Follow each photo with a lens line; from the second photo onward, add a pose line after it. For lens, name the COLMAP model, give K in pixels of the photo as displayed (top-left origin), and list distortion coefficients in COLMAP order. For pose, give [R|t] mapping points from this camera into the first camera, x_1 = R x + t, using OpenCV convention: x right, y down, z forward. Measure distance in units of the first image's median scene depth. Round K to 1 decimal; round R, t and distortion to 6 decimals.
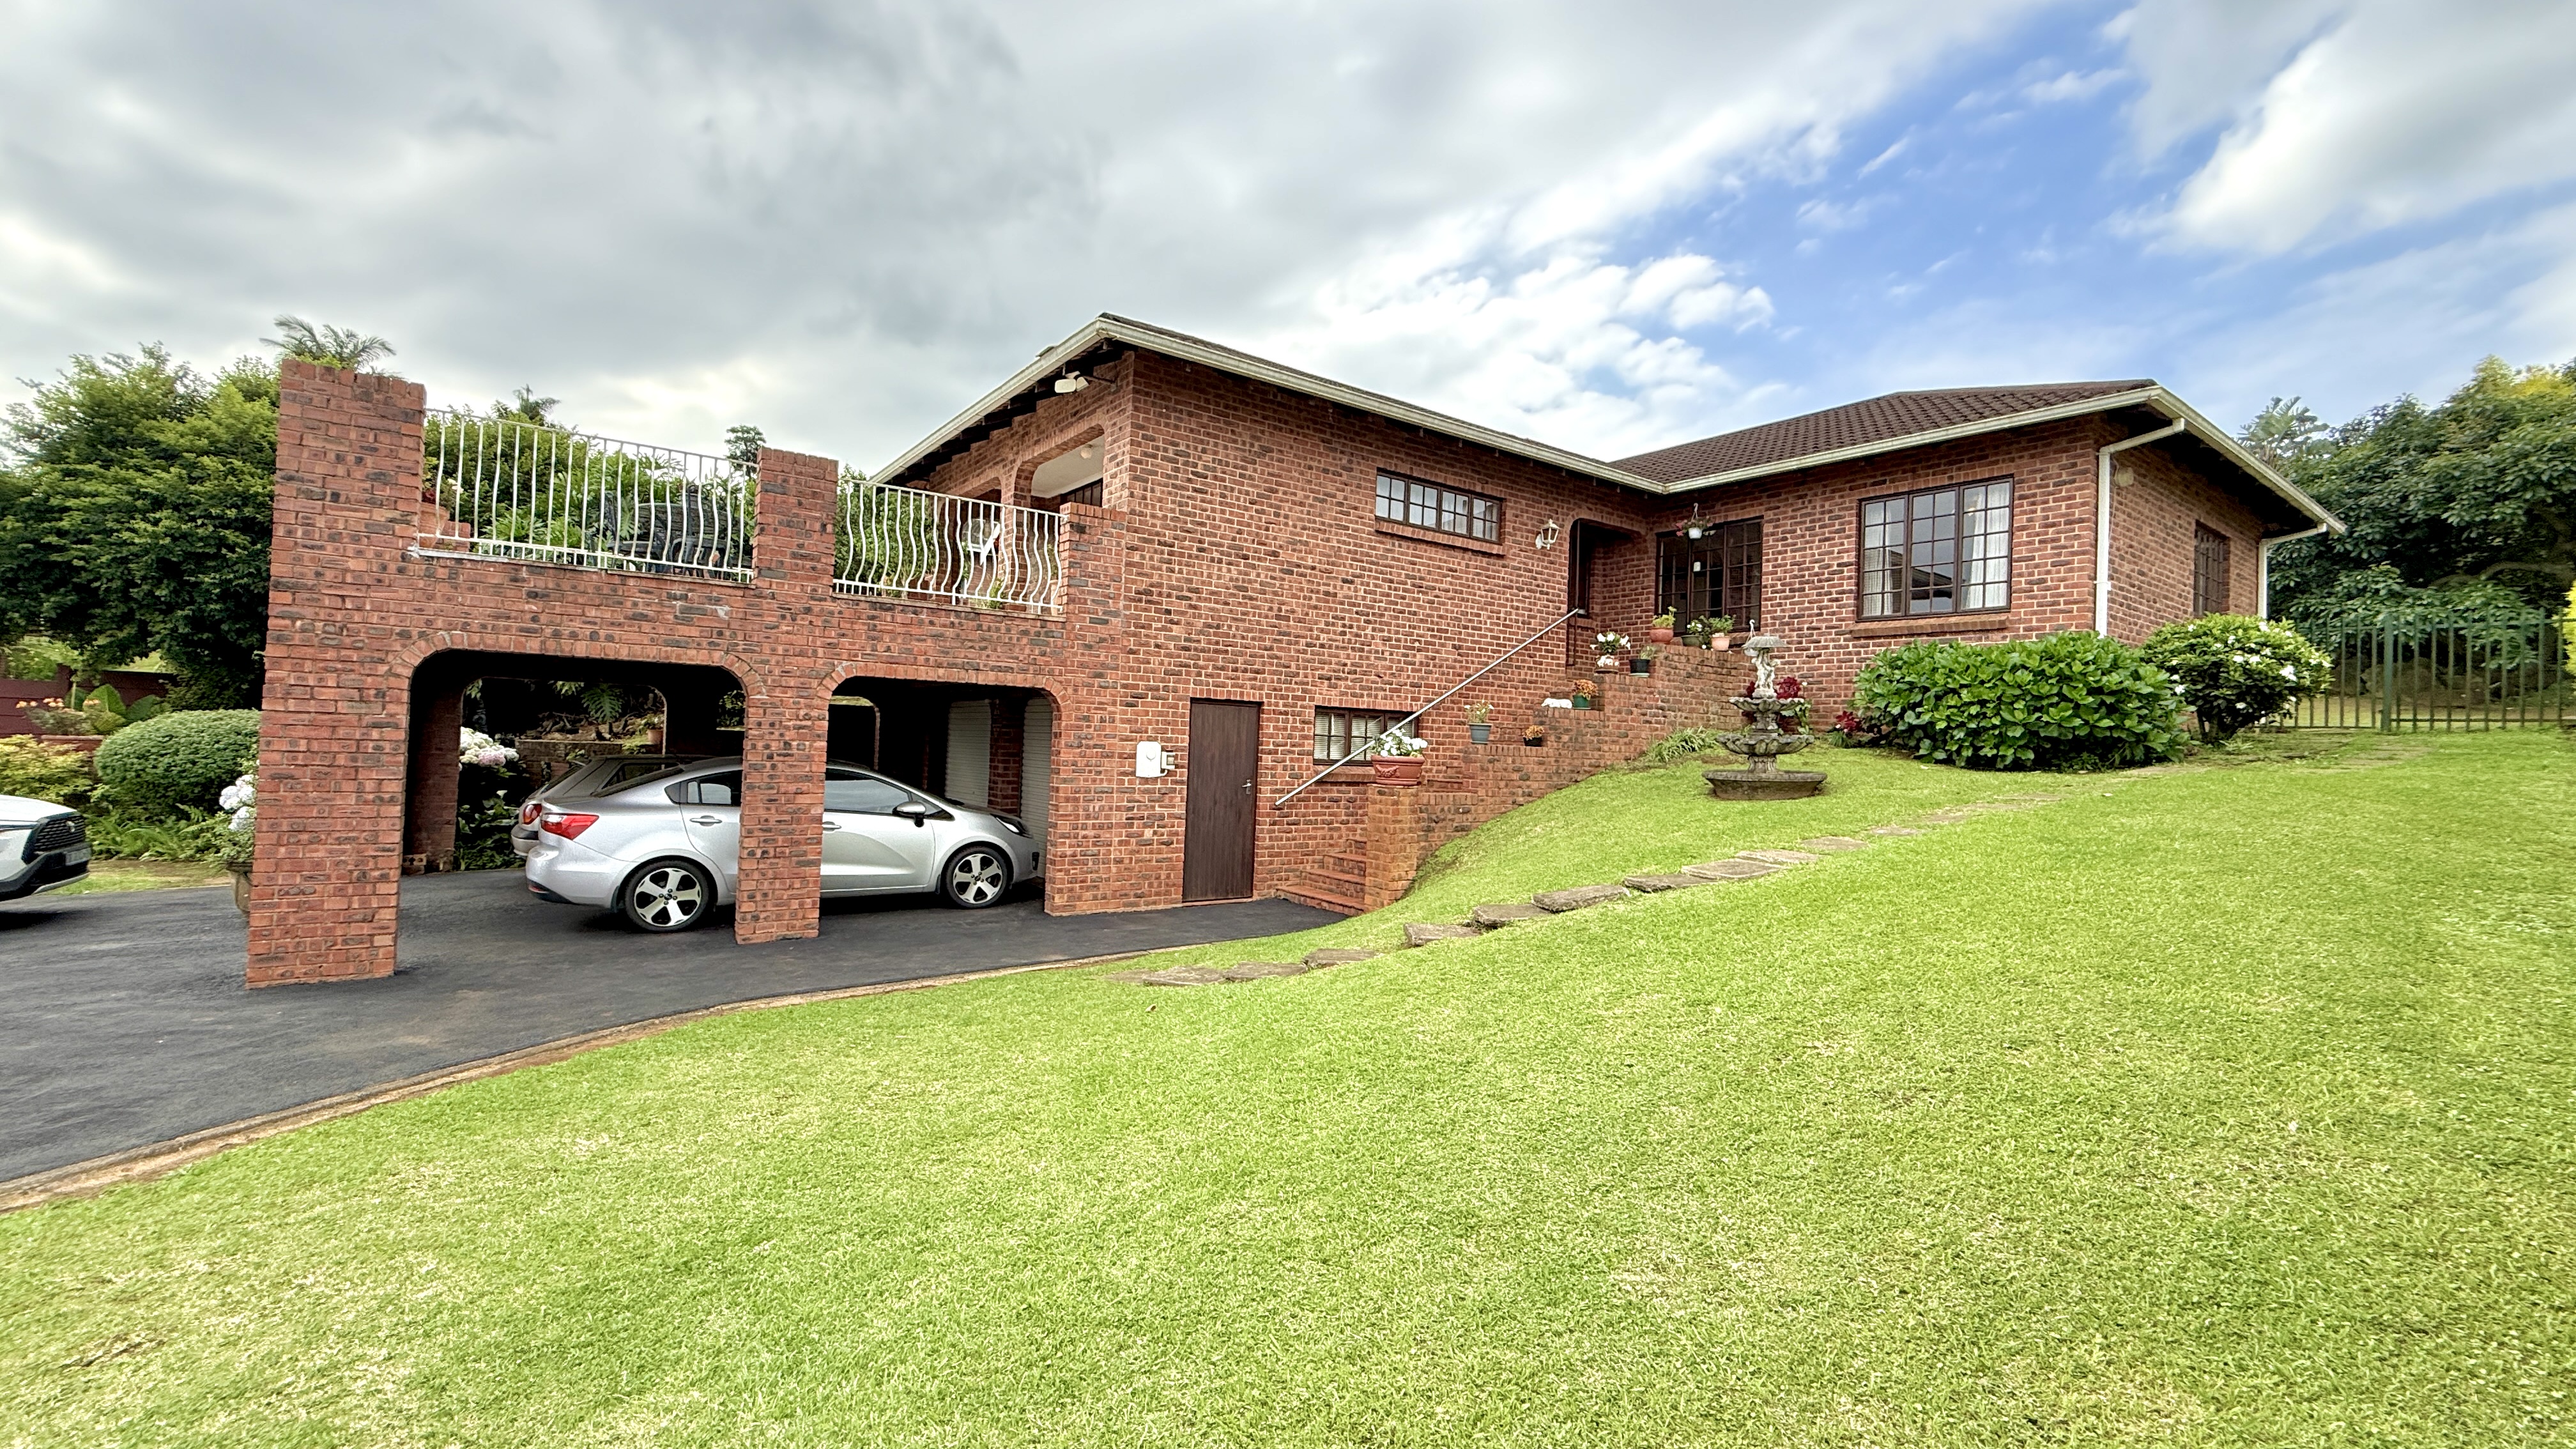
lens RADIAL K [[1029.4, 0, 1279.9], [0, 1029.4, 721.4], [0, 0, 1]] dist [0.000104, -0.000646]
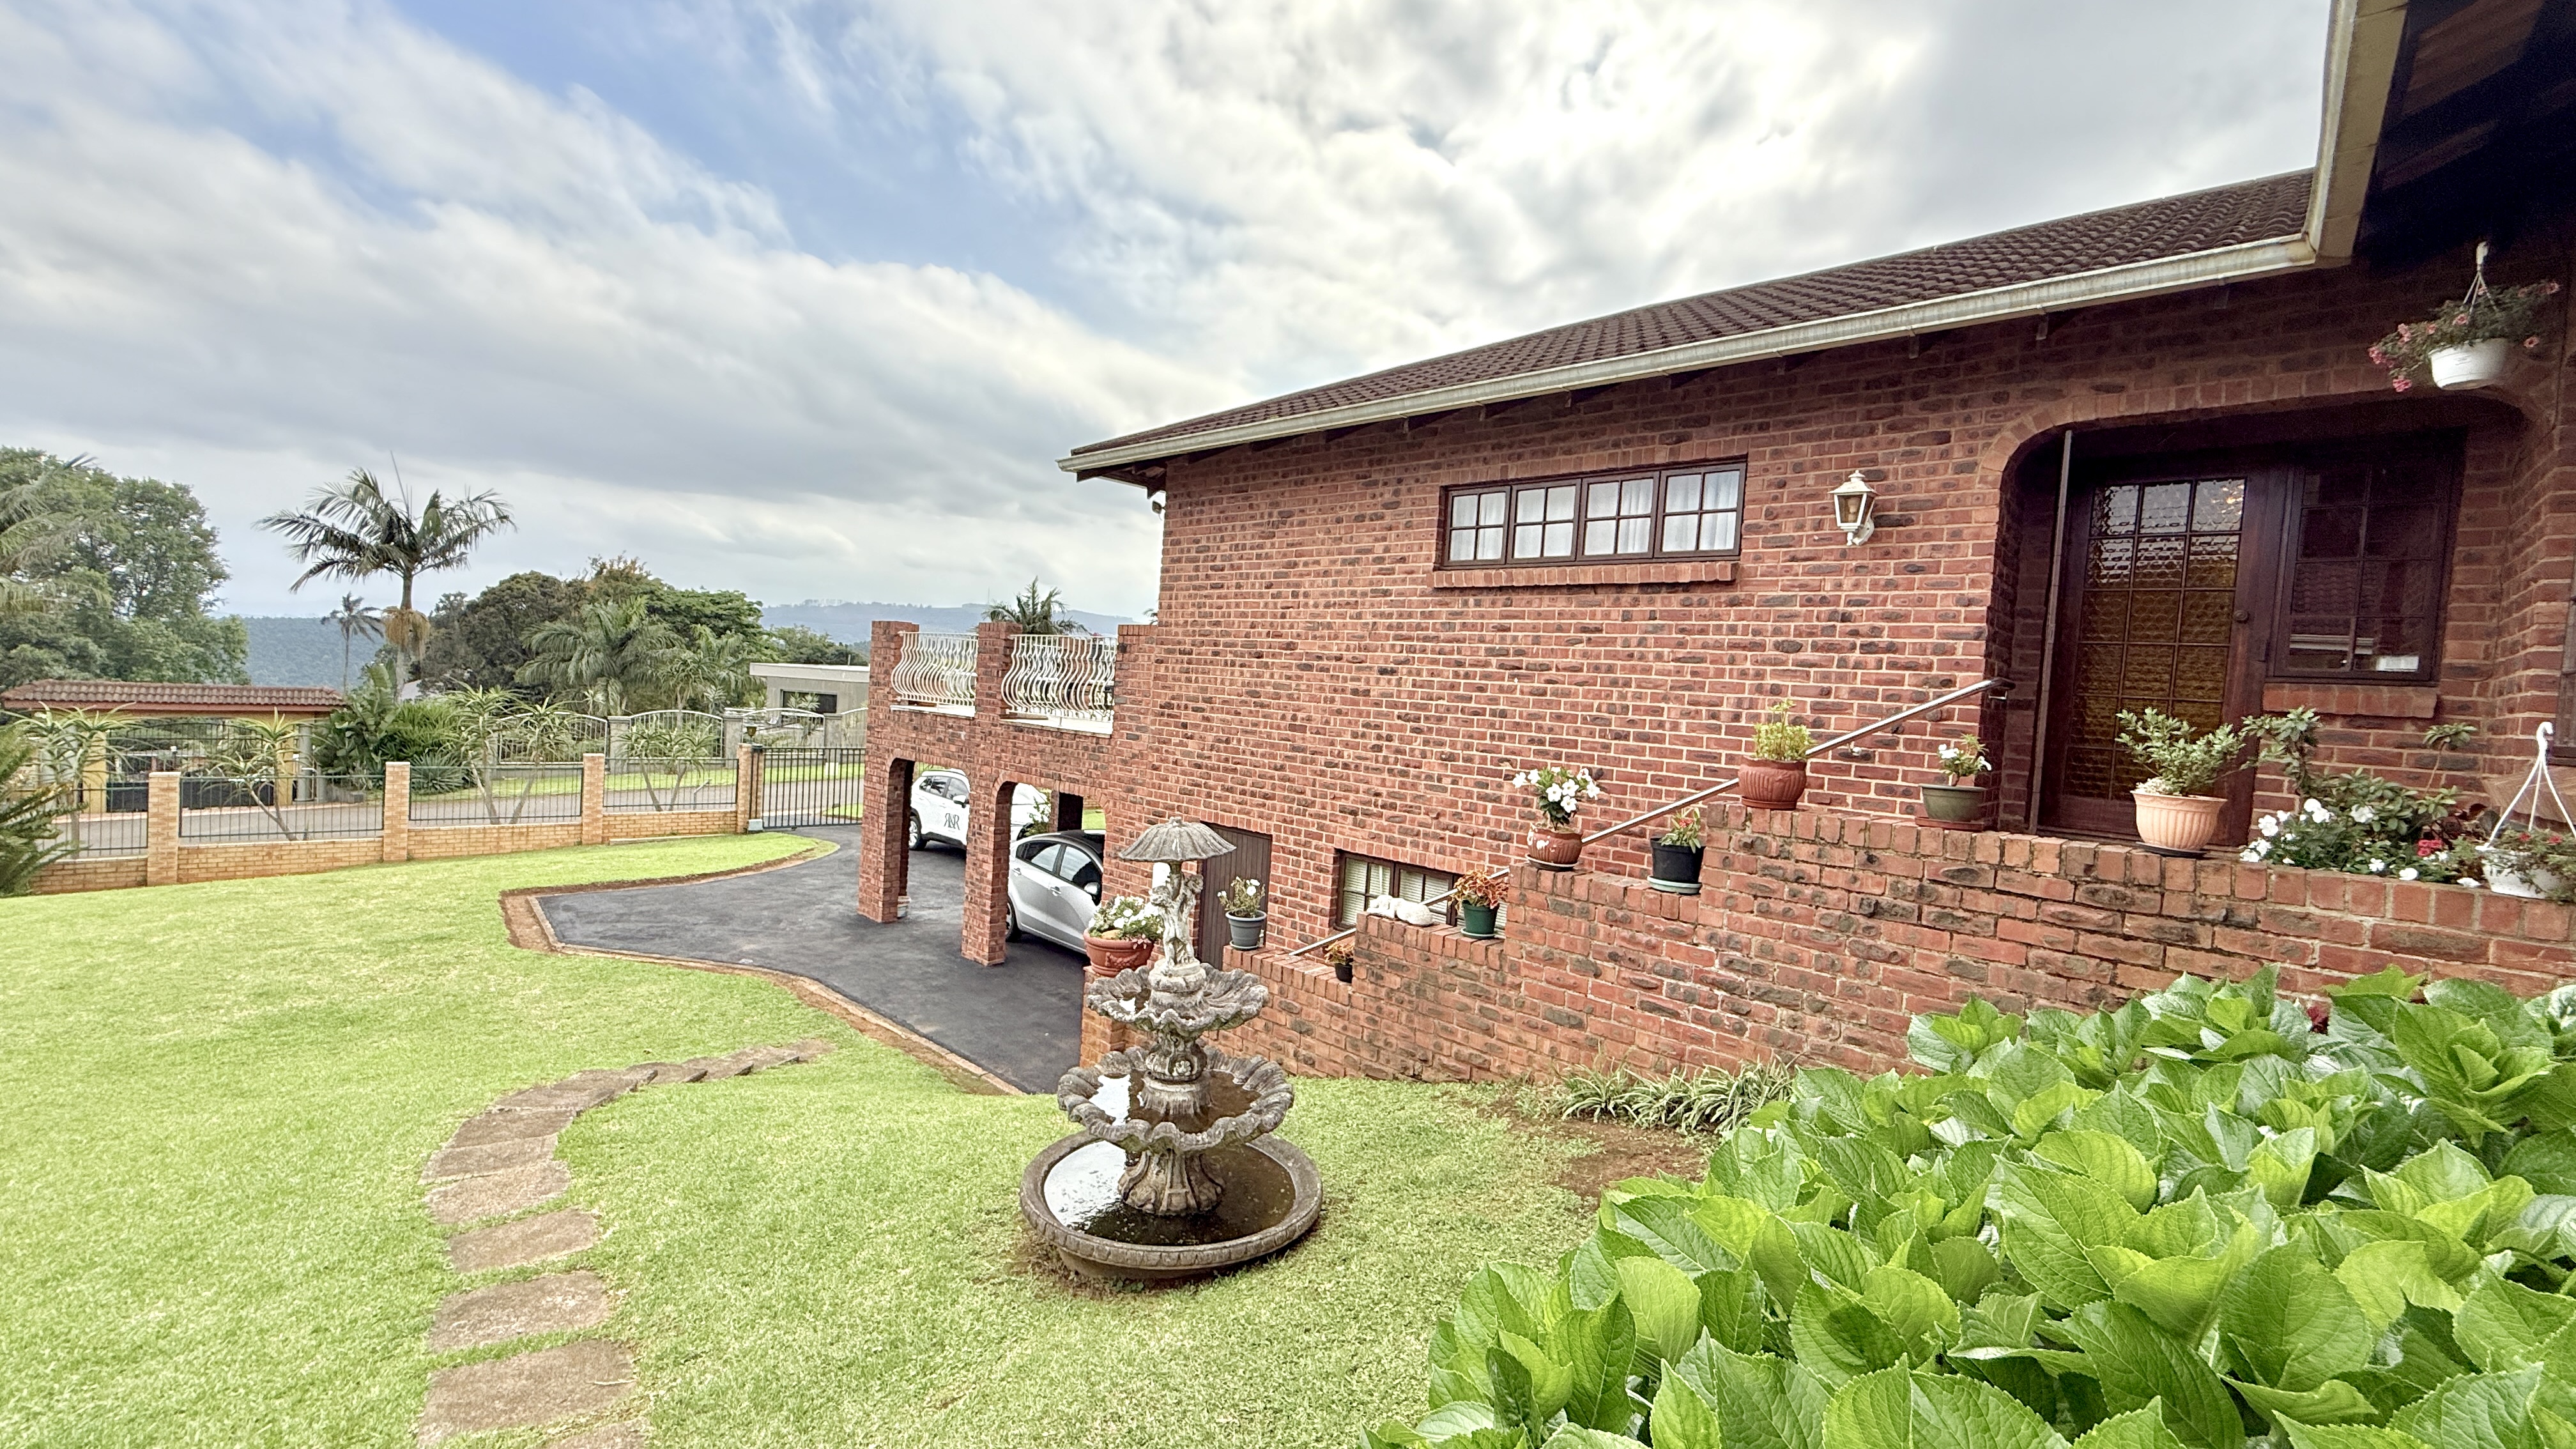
lens RADIAL K [[1027.5, 0, 1288.0], [0, 1027.5, 724.5], [0, 0, 1]] dist [-0.001084, 0.000004]
pose [[0.190096, 0.015135, -0.981649, 0.748005], [-0.036185, 0.999310, 0.008400, -0.109315], [0.981098, 0.033924, 0.190513, 0.844996]]
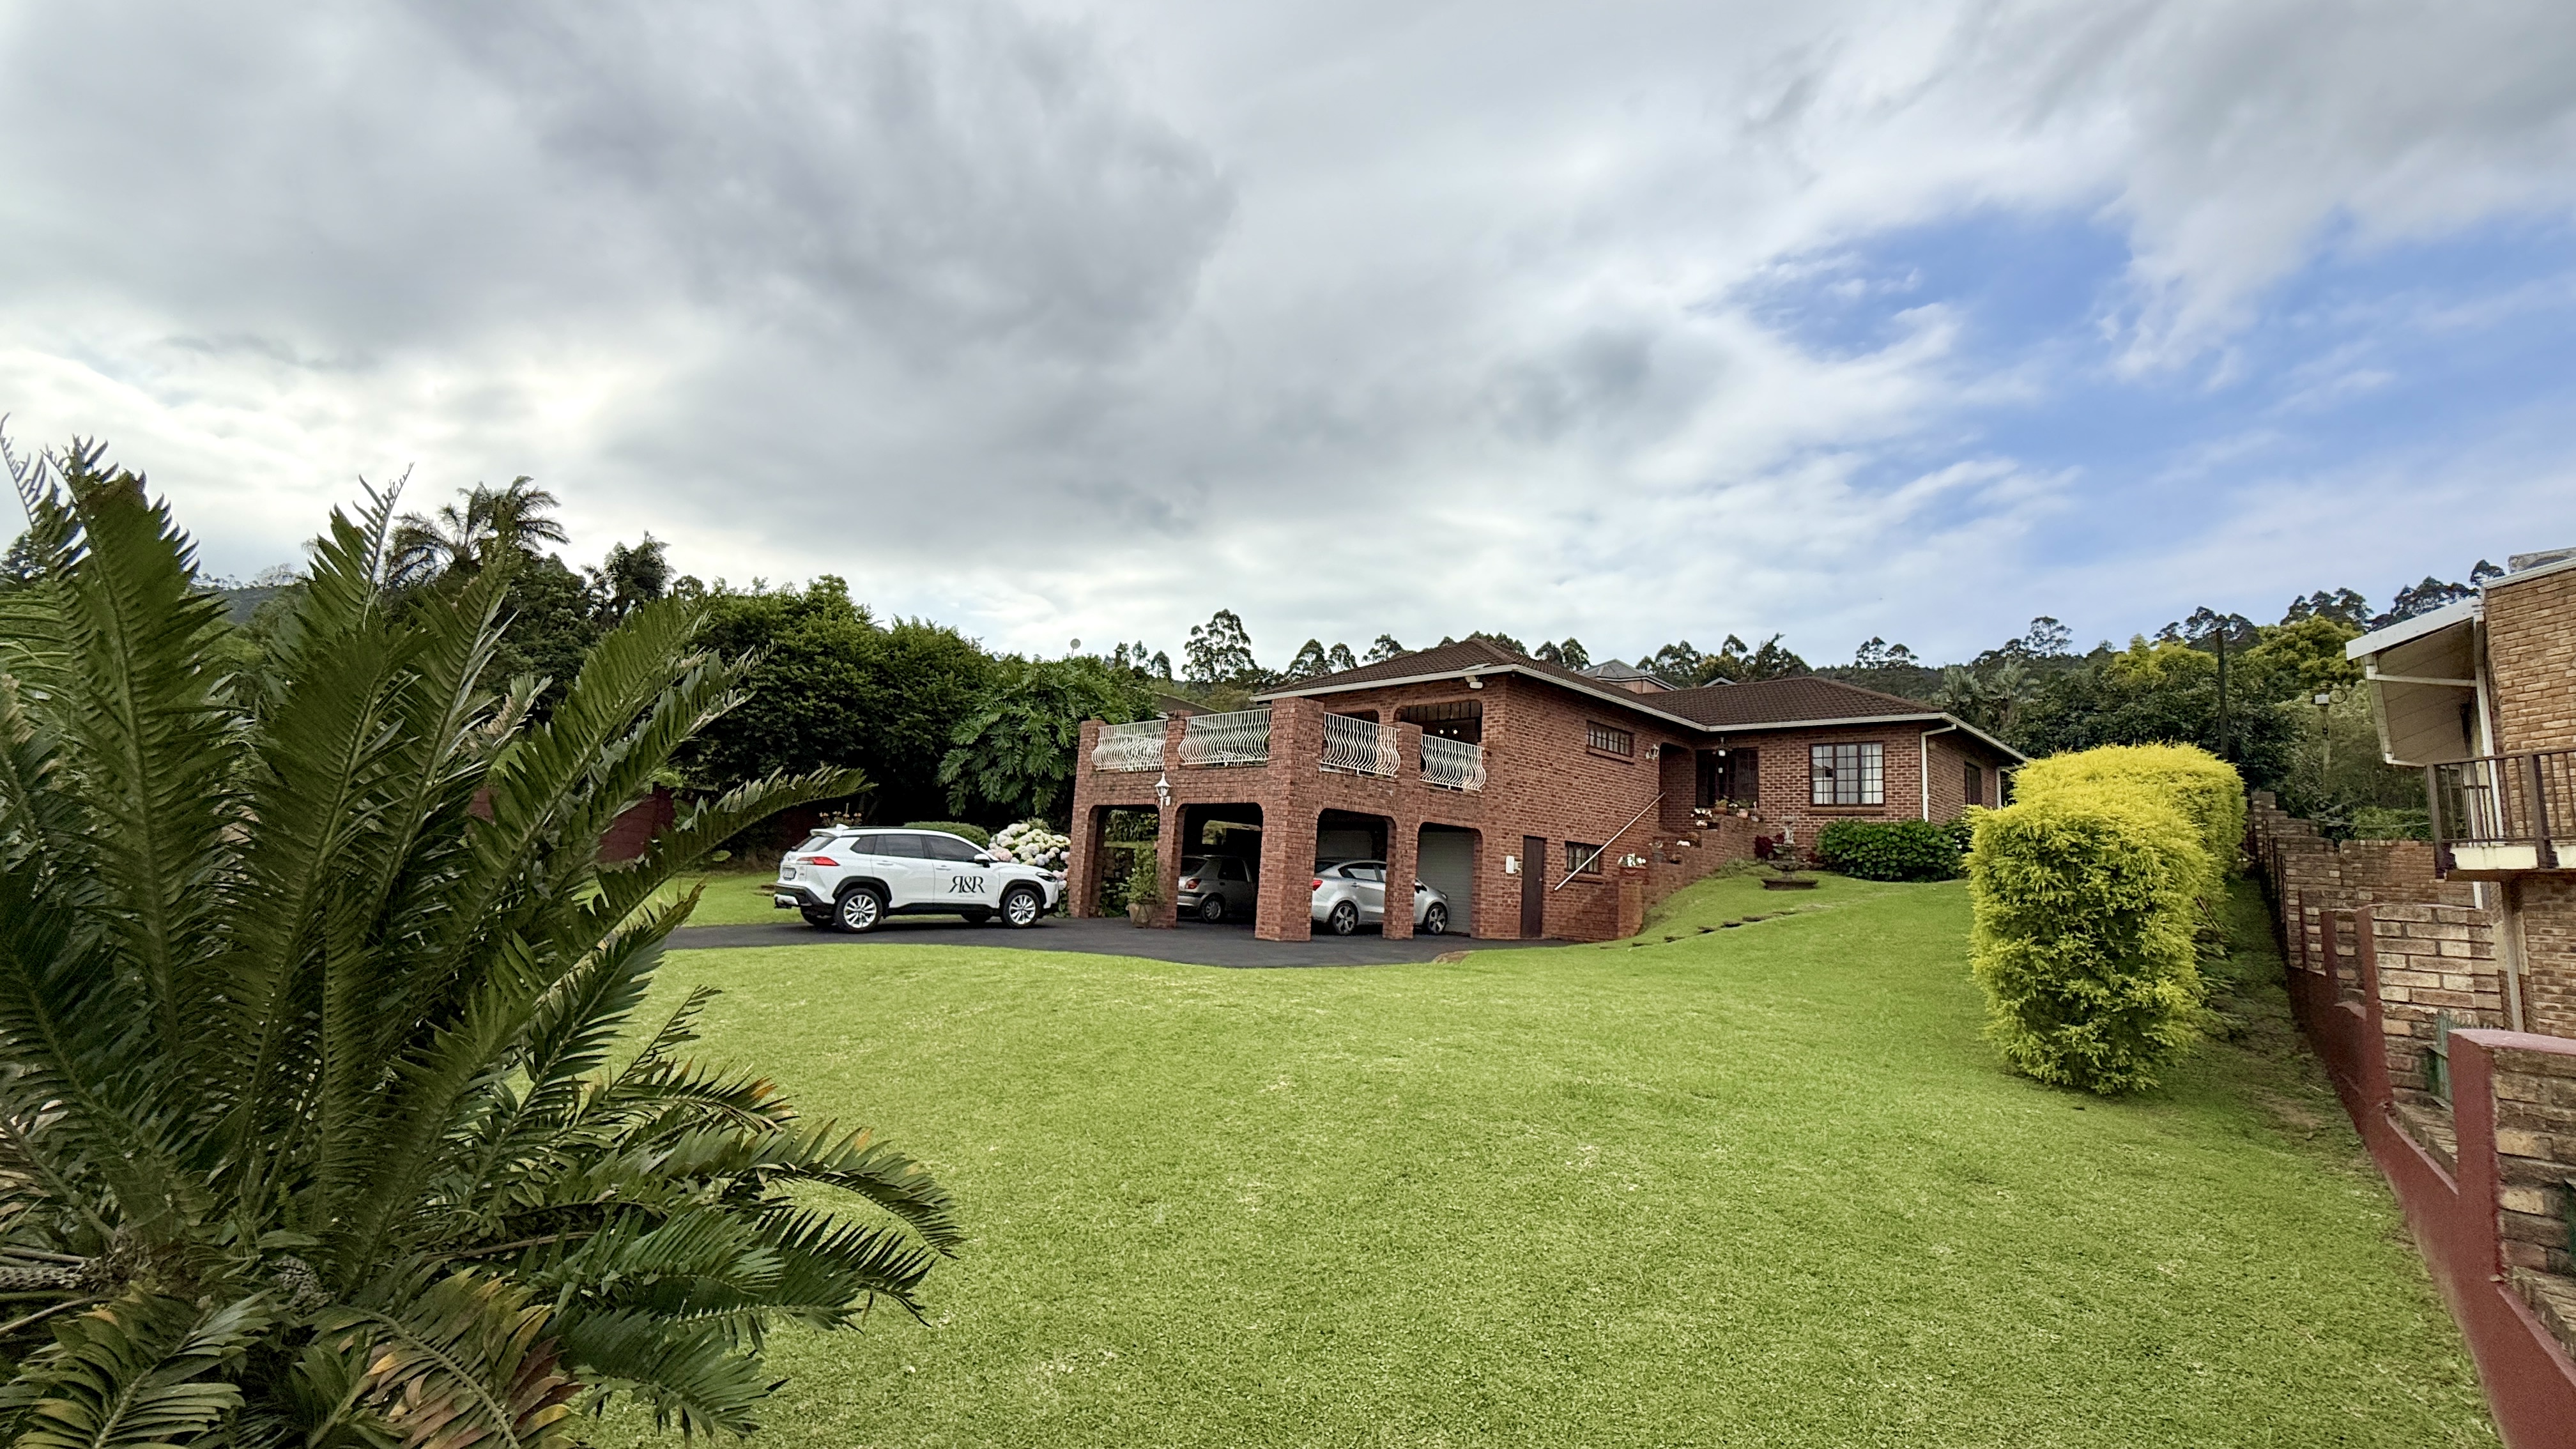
lens RADIAL K [[1027.5, 0, 1288.0], [0, 1027.5, 724.5], [0, 0, 1]] dist [-0.001084, 0.000004]
pose [[0.990359, 0.047706, 0.130051, -0.773515], [-0.031587, 0.991866, -0.123302, 0.024353], [-0.134875, 0.118005, 0.983811, -0.911740]]
